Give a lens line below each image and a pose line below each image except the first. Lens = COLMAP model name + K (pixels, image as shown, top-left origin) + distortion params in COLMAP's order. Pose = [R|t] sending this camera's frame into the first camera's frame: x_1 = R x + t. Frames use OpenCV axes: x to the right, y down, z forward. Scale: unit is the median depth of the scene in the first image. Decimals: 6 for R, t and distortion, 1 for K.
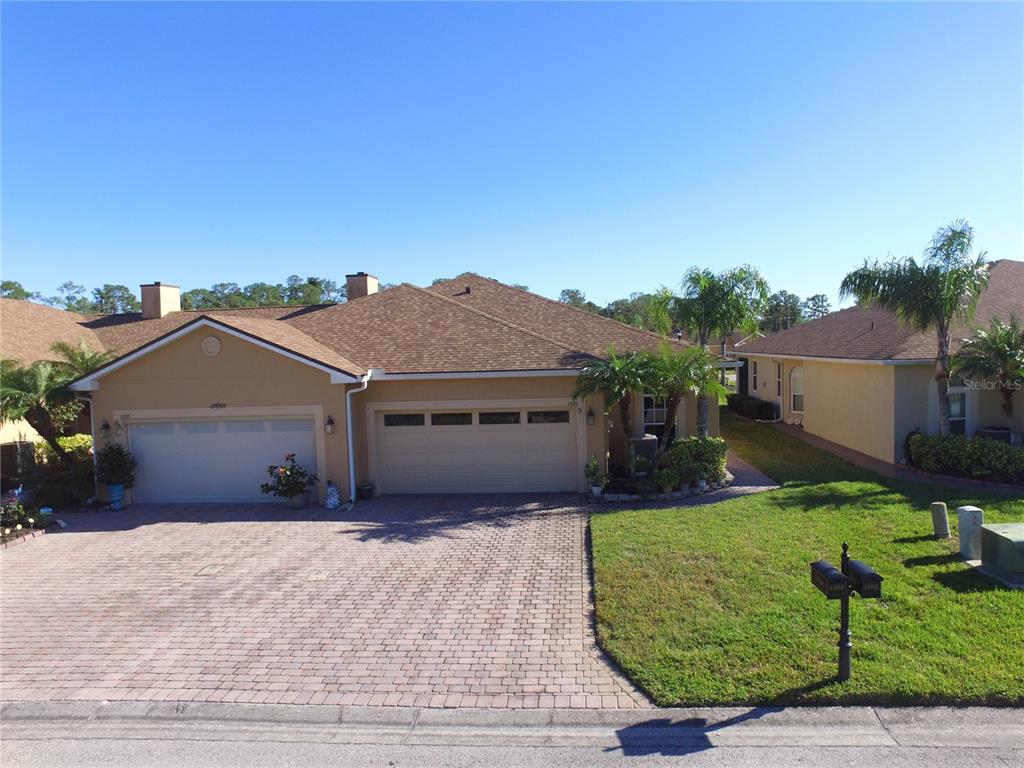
lens RADIAL K [[682.8, 0, 531.8], [0, 682.8, 381.6], [0, 0, 1]] dist [-0.116170, 0.088508]
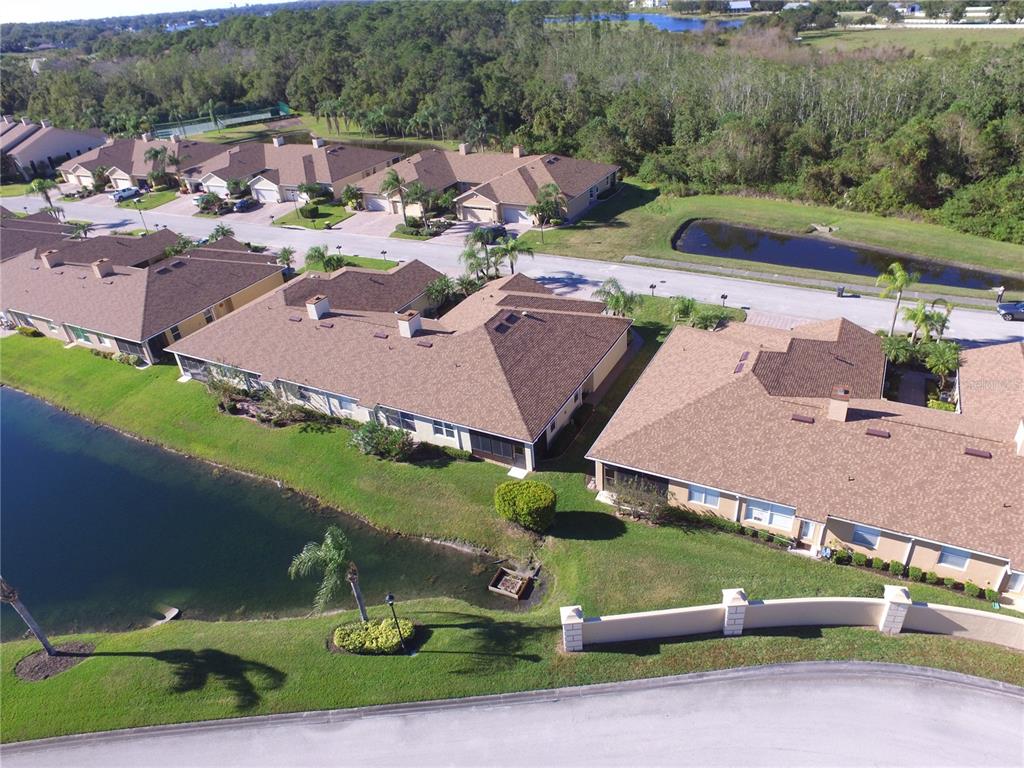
lens RADIAL K [[682.8, 0, 531.8], [0, 682.8, 381.6], [0, 0, 1]] dist [-0.116170, 0.088508]
pose [[-0.912953, -0.128886, 0.387177, -0.639416], [0.116416, 0.827116, 0.549842, -3.032727], [-0.391107, 0.547053, -0.740114, 6.917462]]
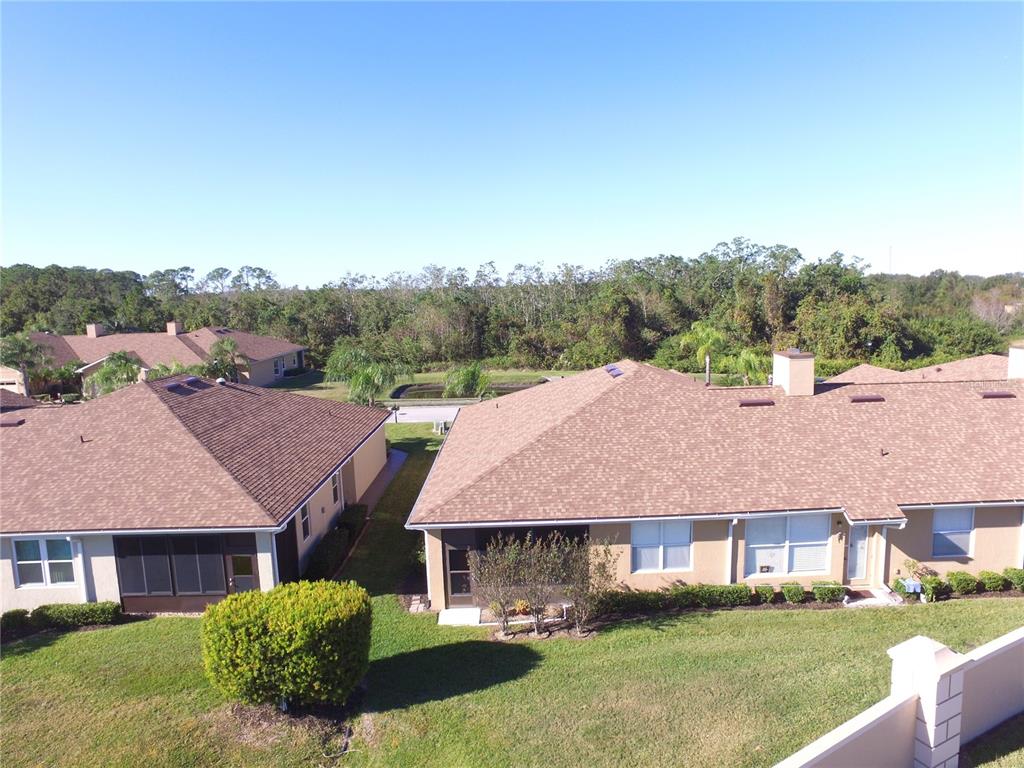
lens RADIAL K [[682.8, 0, 531.8], [0, 682.8, 381.6], [0, 0, 1]] dist [-0.116170, 0.088508]
pose [[-0.994674, 0.063757, -0.080985, 0.456619], [0.047074, 0.980000, 0.193350, -0.952876], [0.091693, 0.188508, -0.977782, 5.696748]]
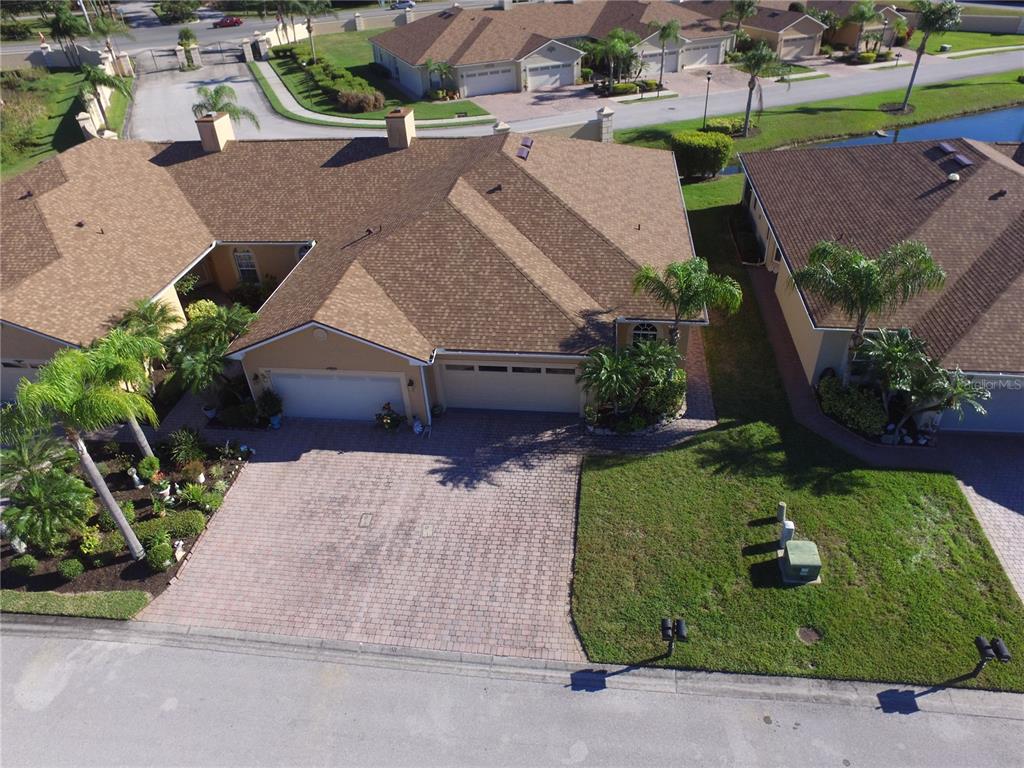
lens RADIAL K [[682.8, 0, 531.8], [0, 682.8, 381.6], [0, 0, 1]] dist [-0.116170, 0.088508]
pose [[0.999025, 0.023545, -0.037341, 0.030158], [0.000551, 0.839174, 0.543863, -1.193516], [0.044141, -0.543353, 0.838343, -0.362328]]
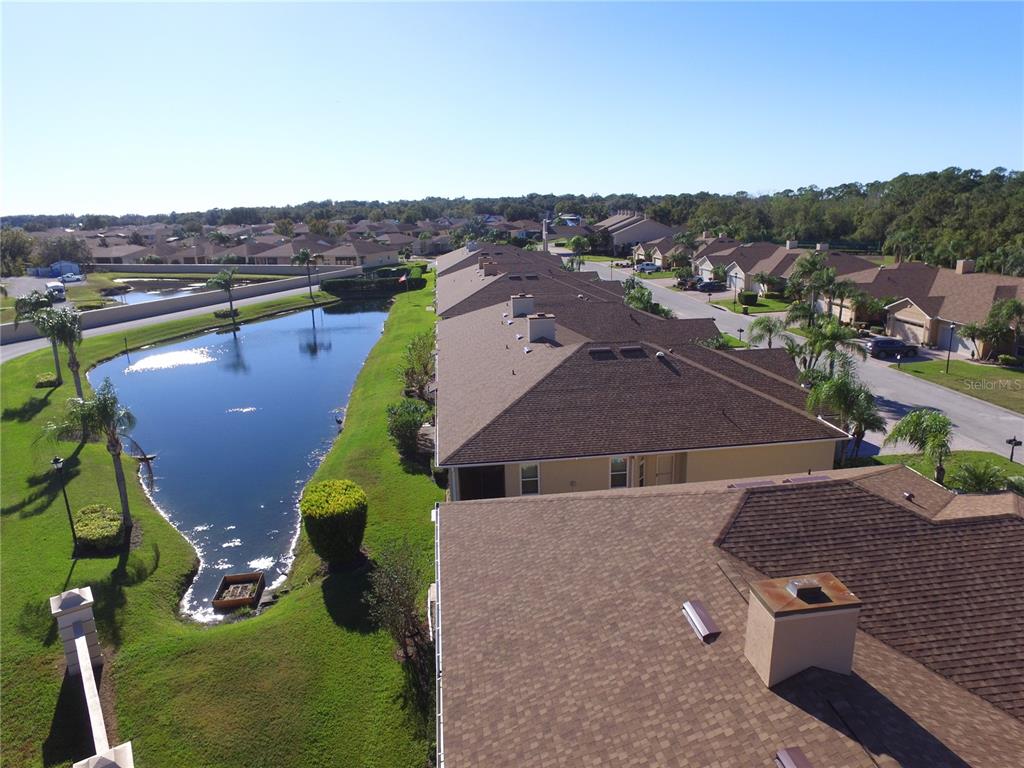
lens RADIAL K [[682.8, 0, 531.8], [0, 682.8, 381.6], [0, 0, 1]] dist [-0.116170, 0.088508]
pose [[-0.199078, -0.215132, 0.956078, -1.777777], [0.080329, 0.968741, 0.234708, -1.199184], [-0.976686, 0.123526, -0.175574, 3.825767]]
